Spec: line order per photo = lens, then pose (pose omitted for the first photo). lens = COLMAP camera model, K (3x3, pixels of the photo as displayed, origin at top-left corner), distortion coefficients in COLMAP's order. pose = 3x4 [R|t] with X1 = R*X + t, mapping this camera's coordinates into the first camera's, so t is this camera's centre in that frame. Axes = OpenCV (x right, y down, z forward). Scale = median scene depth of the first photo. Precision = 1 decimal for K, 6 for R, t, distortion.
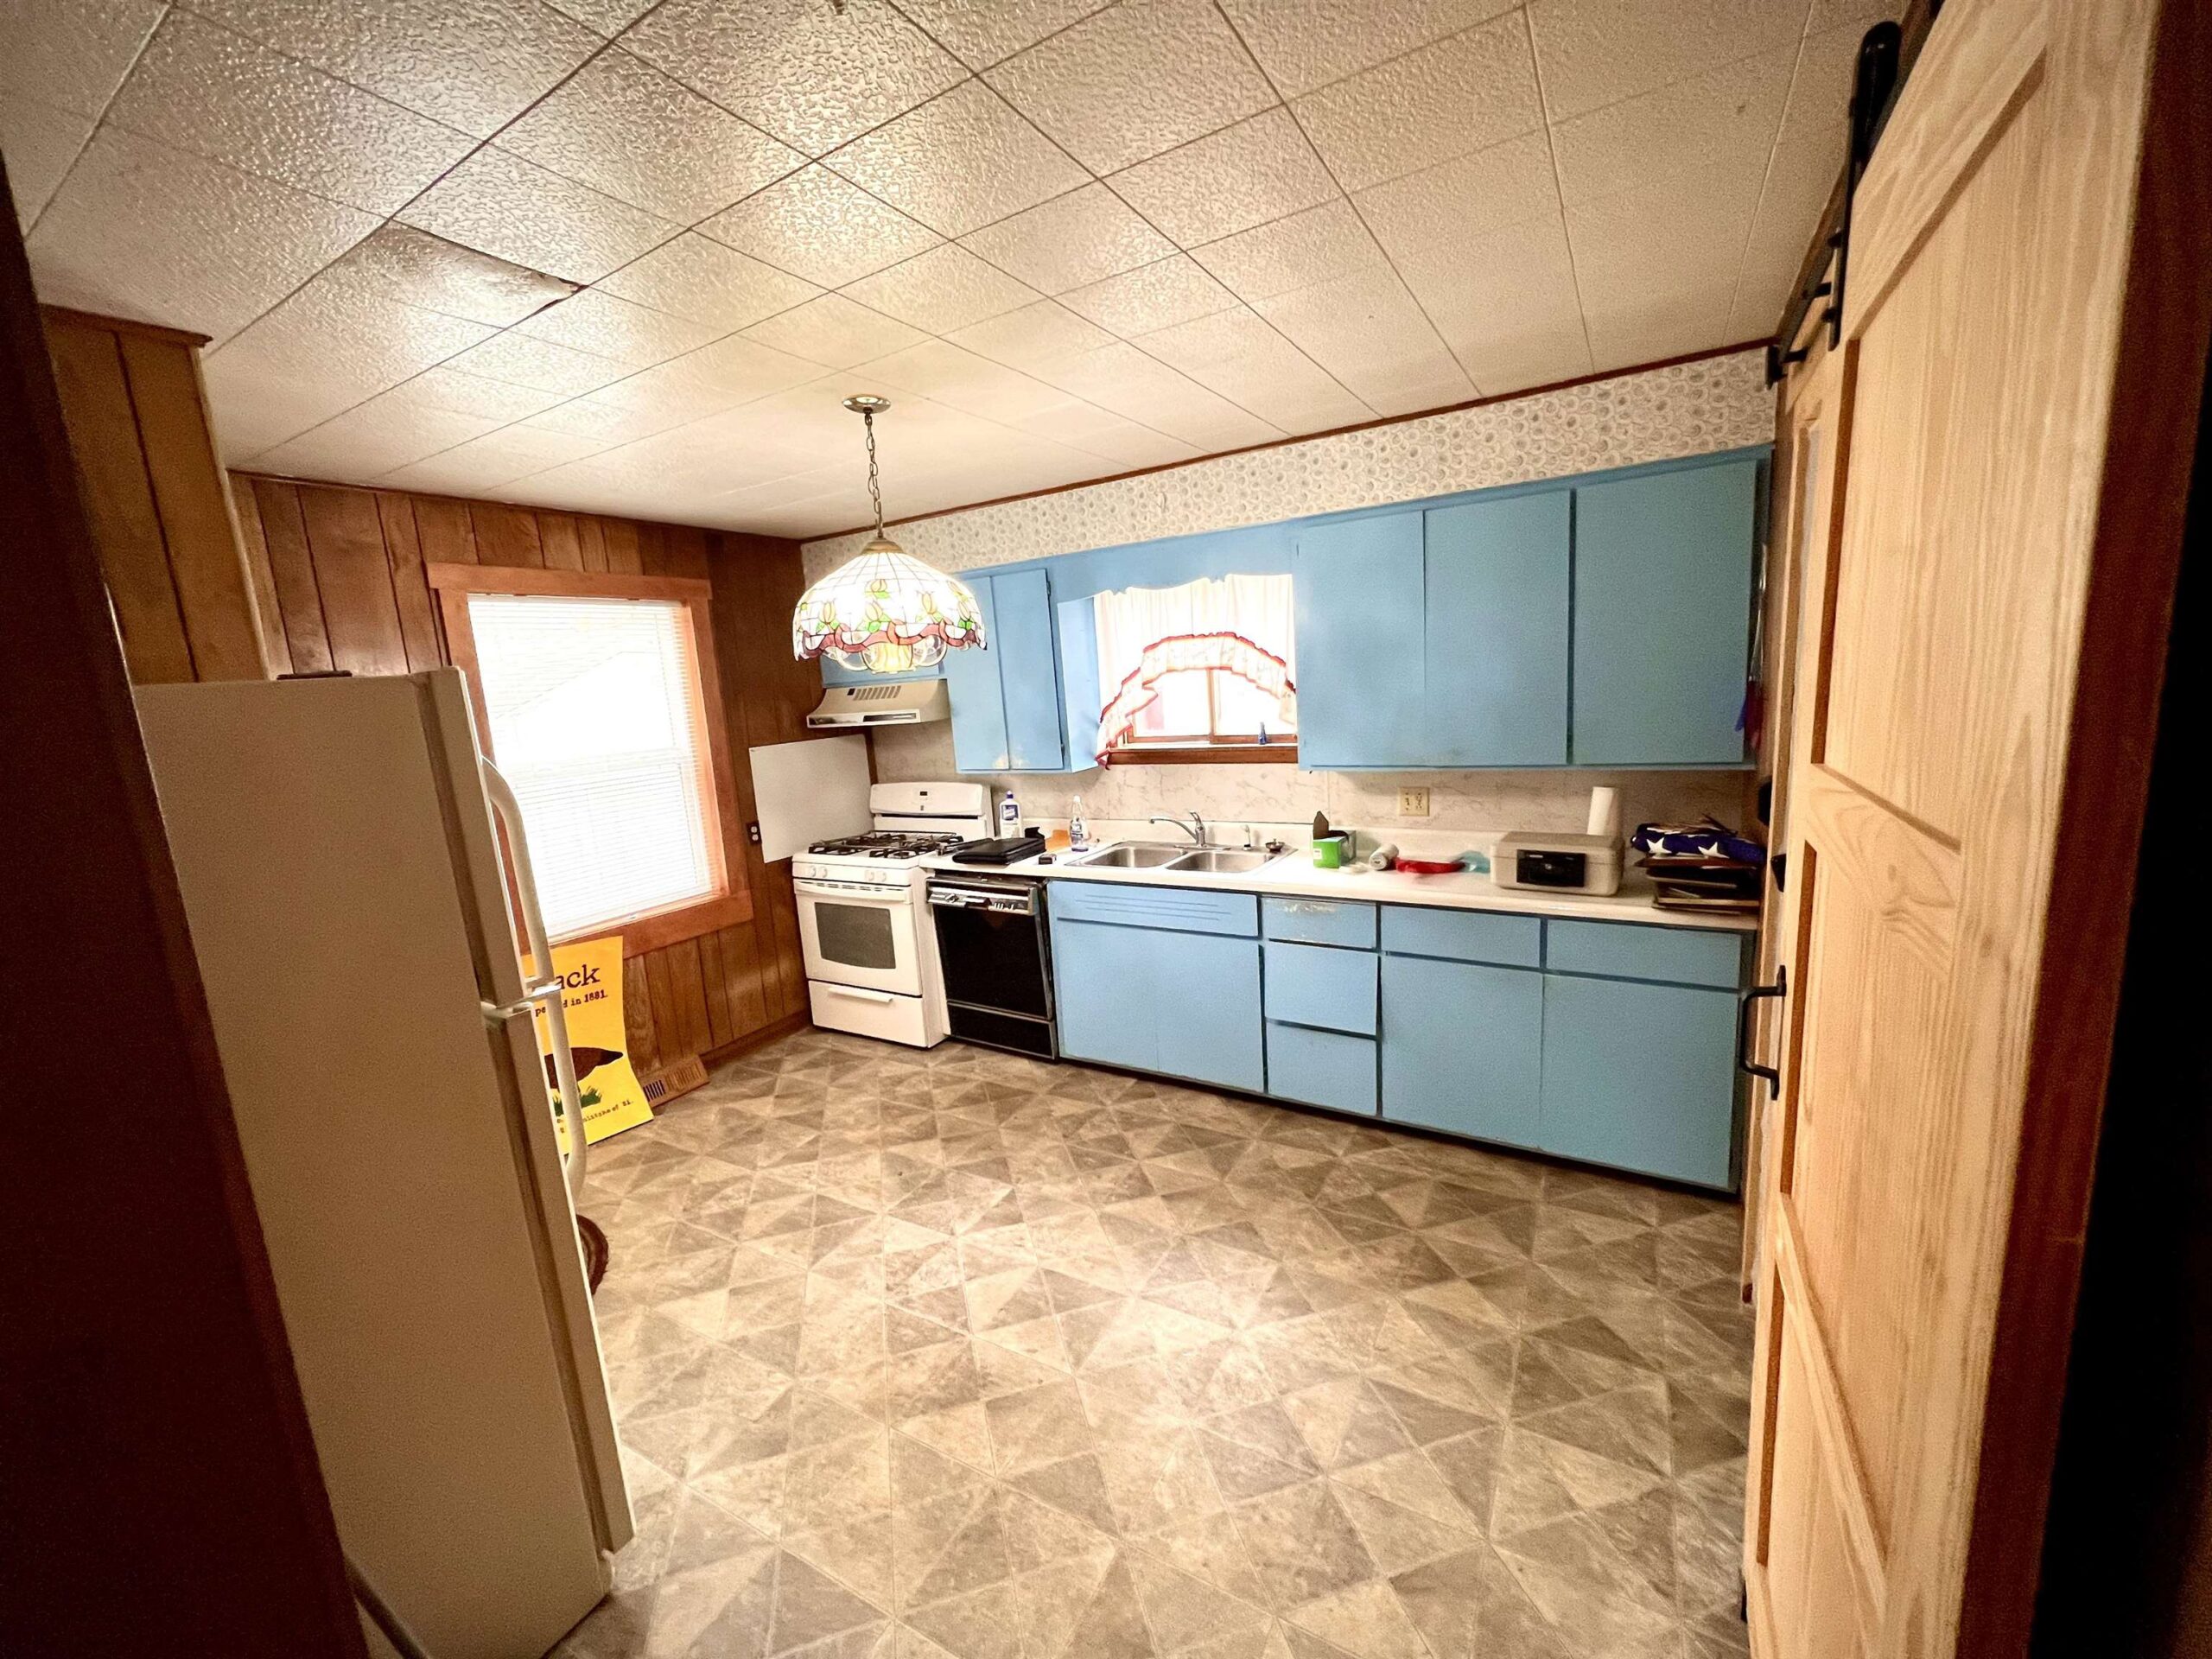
lens RADIAL K [[878.7, 0, 1100.5], [0, 878.7, 830.6], [0, 0, 1]] dist [-0.000447, 0.000596]
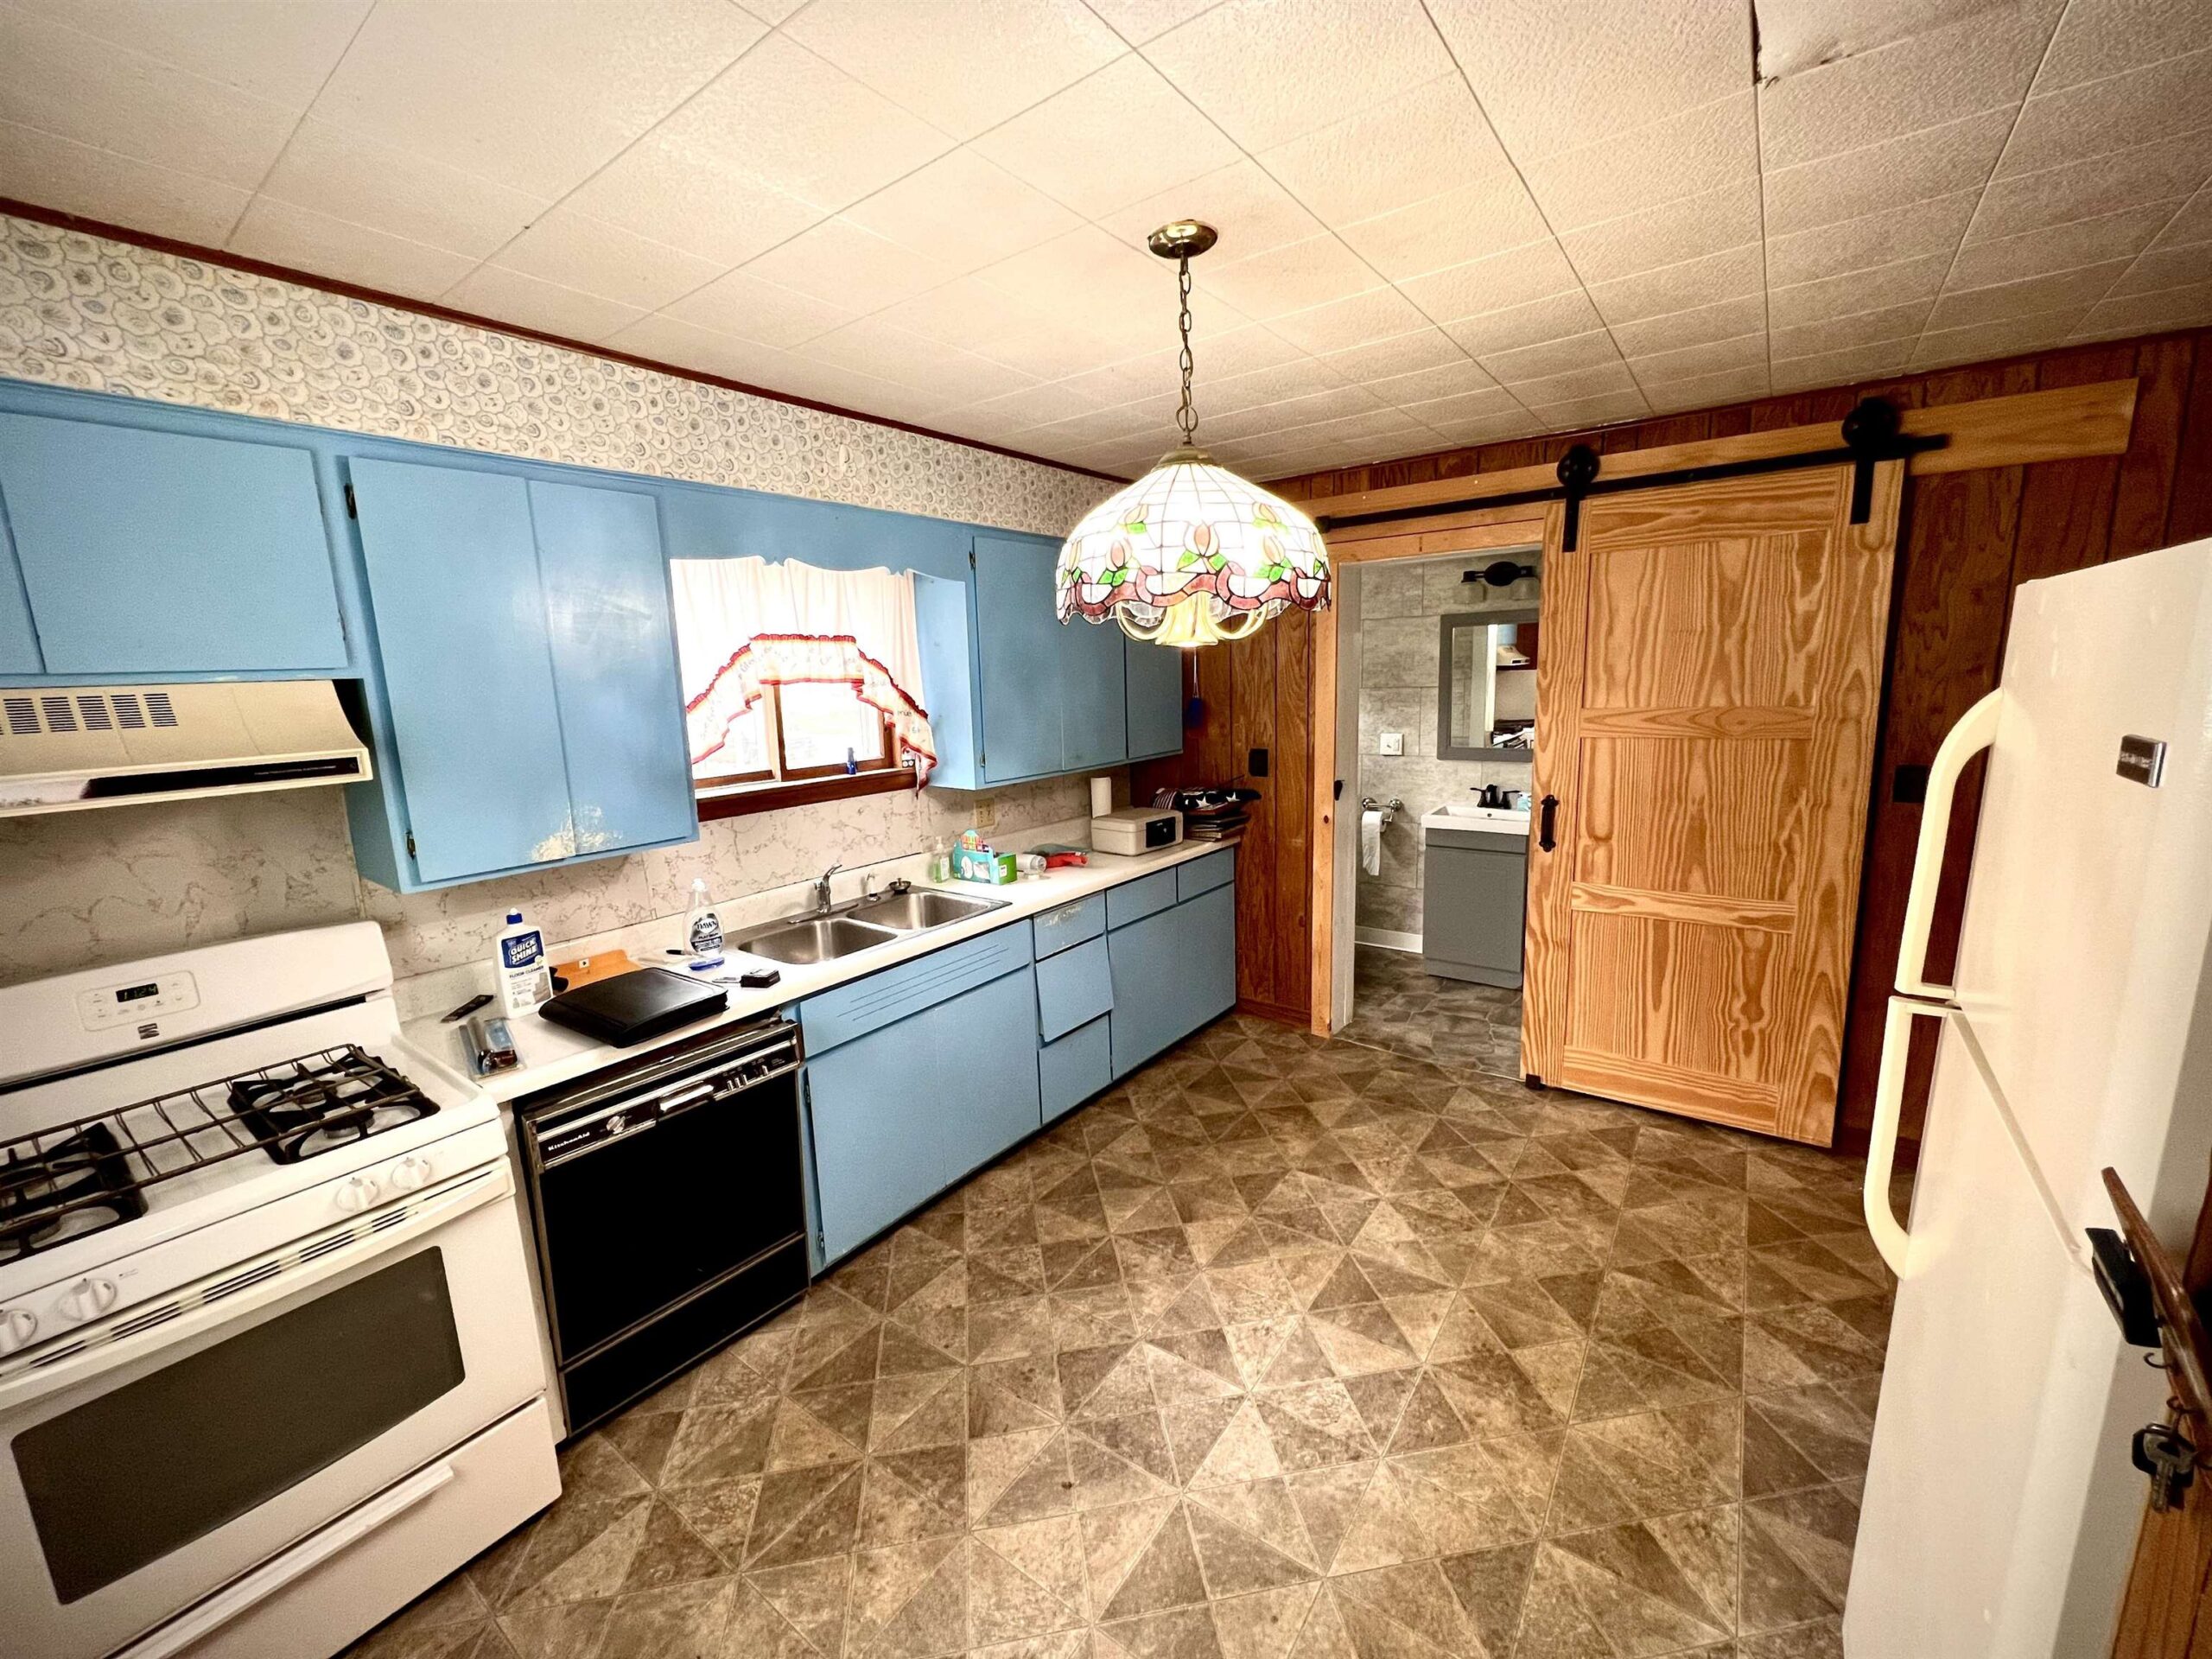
lens RADIAL K [[878.7, 0, 1111.5], [0, 878.7, 827.1], [0, 0, 1]] dist [-0.000447, 0.000596]
pose [[0.106865, -0.113389, 0.987787, -0.703747], [0.196600, 0.976271, 0.090798, -0.086498], [-0.974643, 0.184495, 0.126622, 0.750383]]
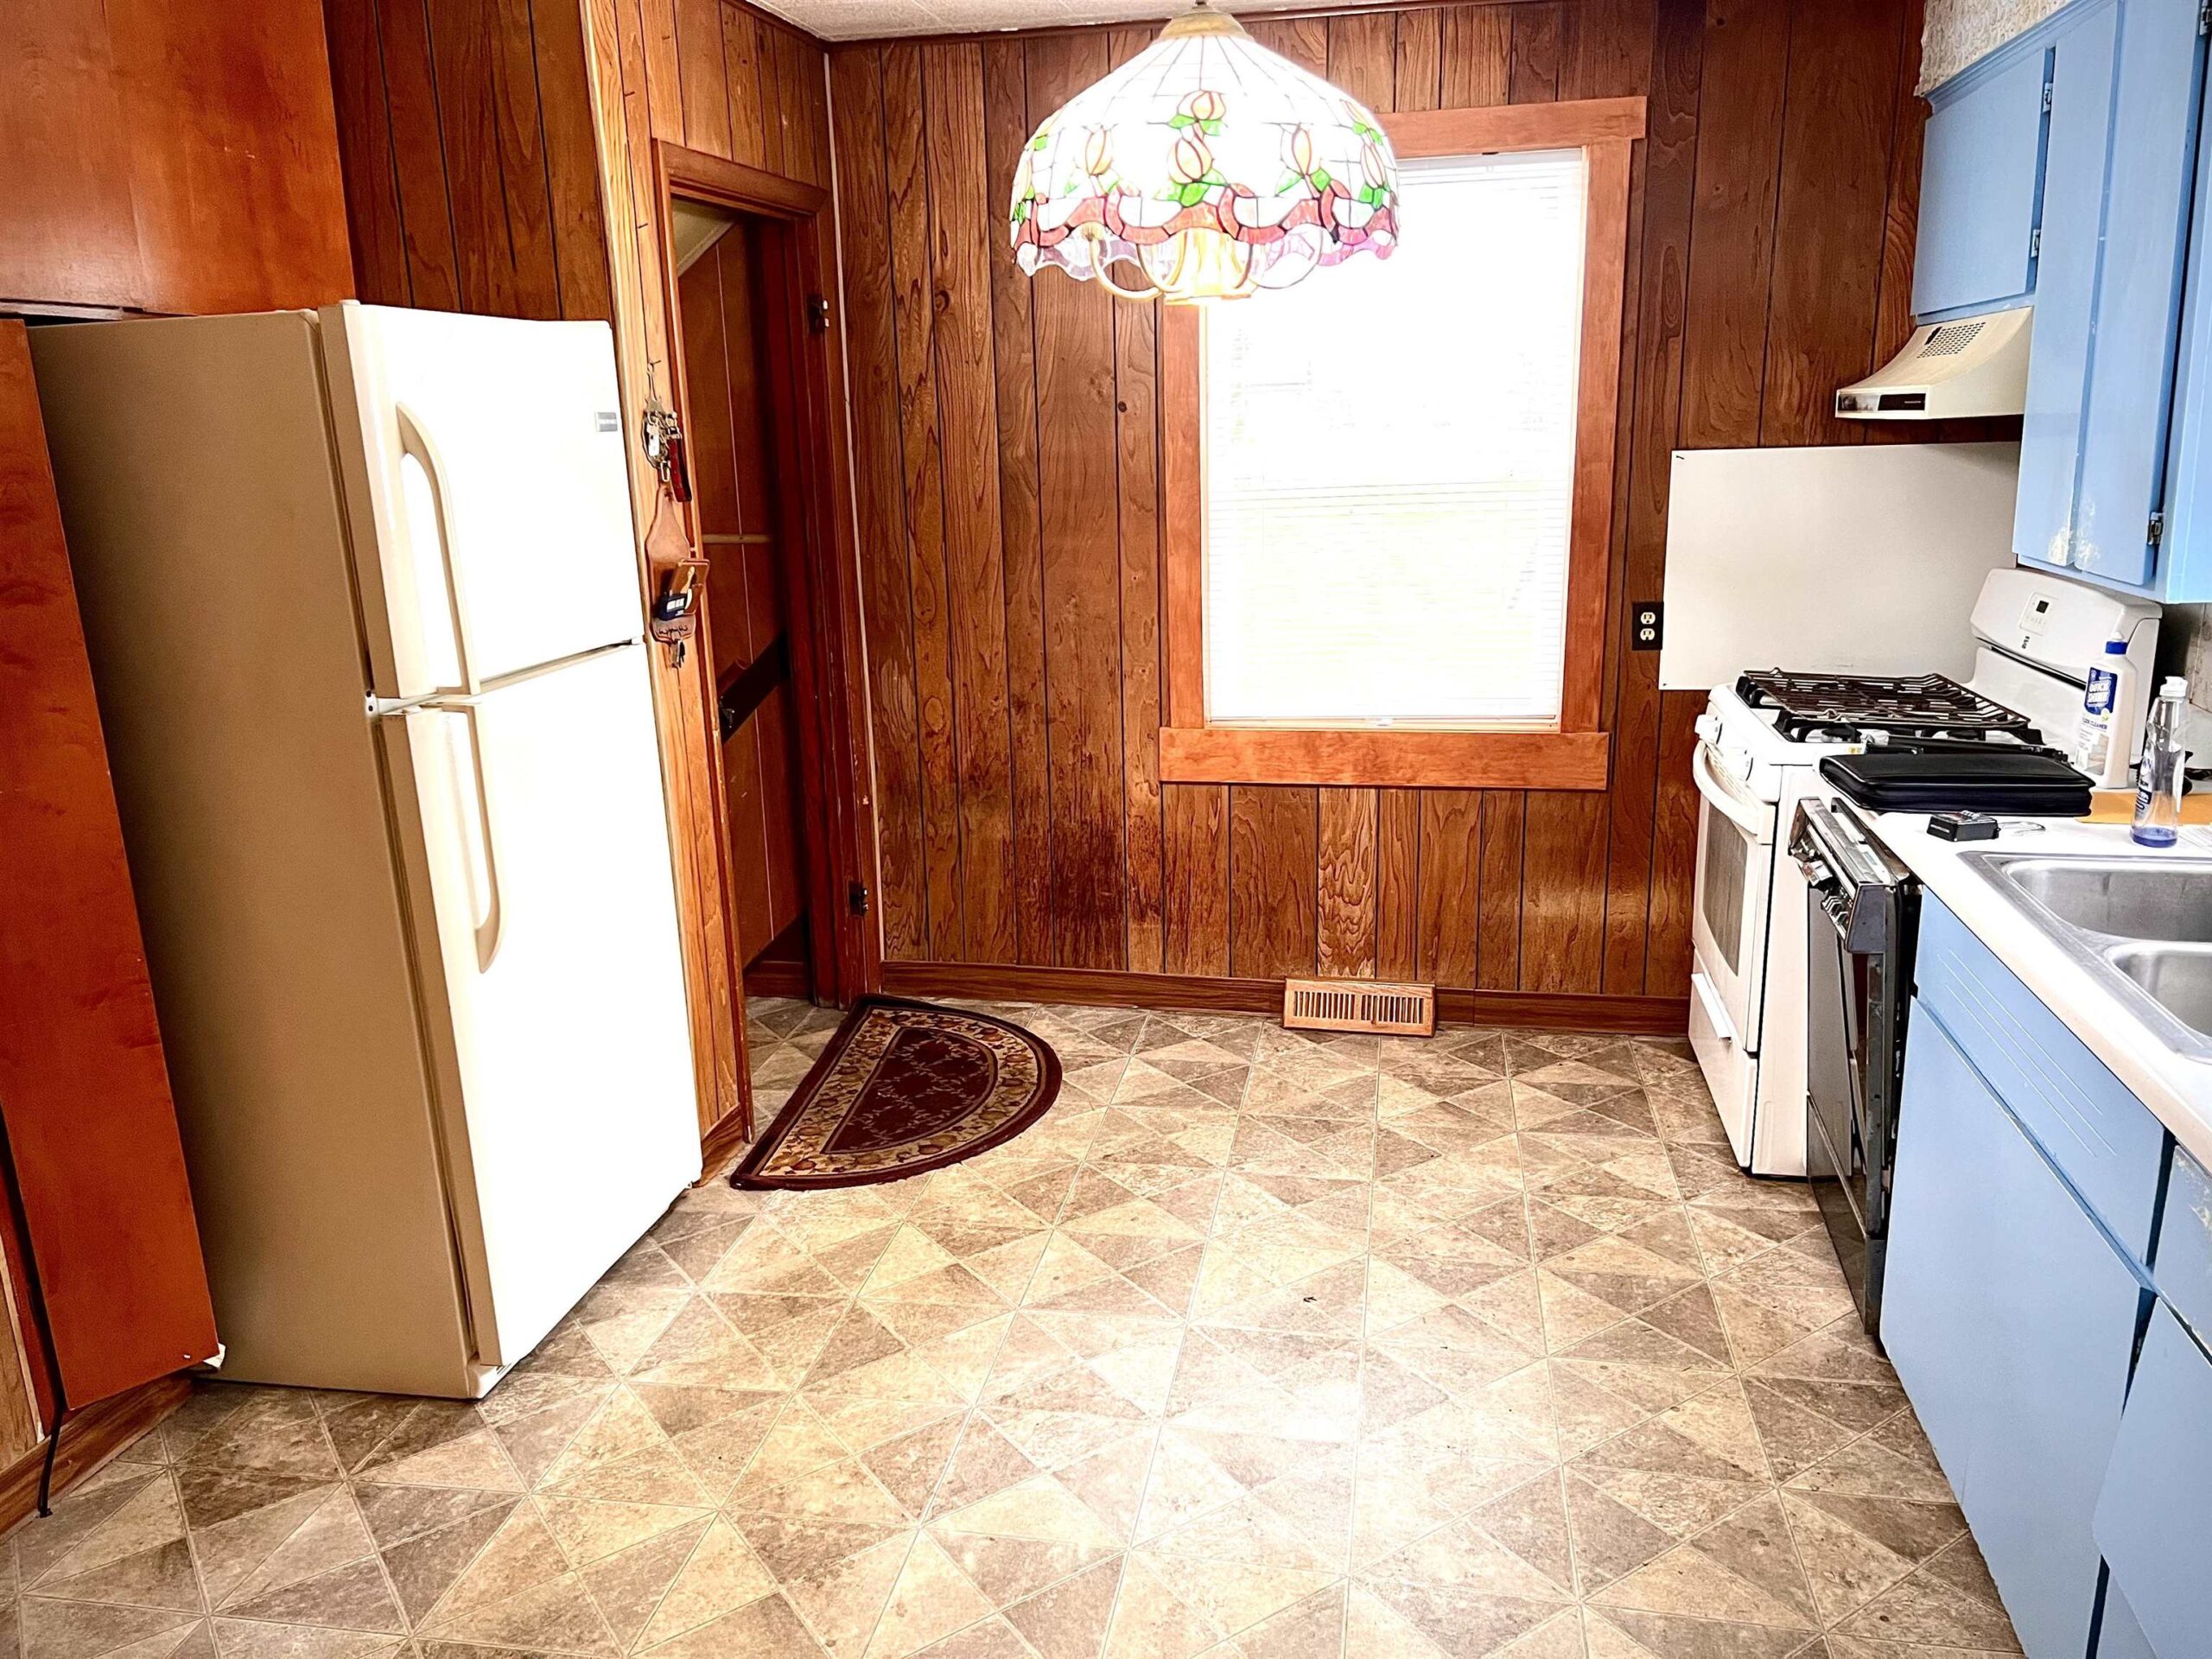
lens RADIAL K [[1659.1, 0, 1119.0], [0, 1659.1, 840.3], [0, 0, 1]] dist [0.052303, -0.000254]
pose [[0.341316, 0.292531, -0.893268, 0.495224], [-0.158746, 0.954626, 0.251969, -0.091985], [0.926446, 0.055802, 0.372268, 0.473727]]
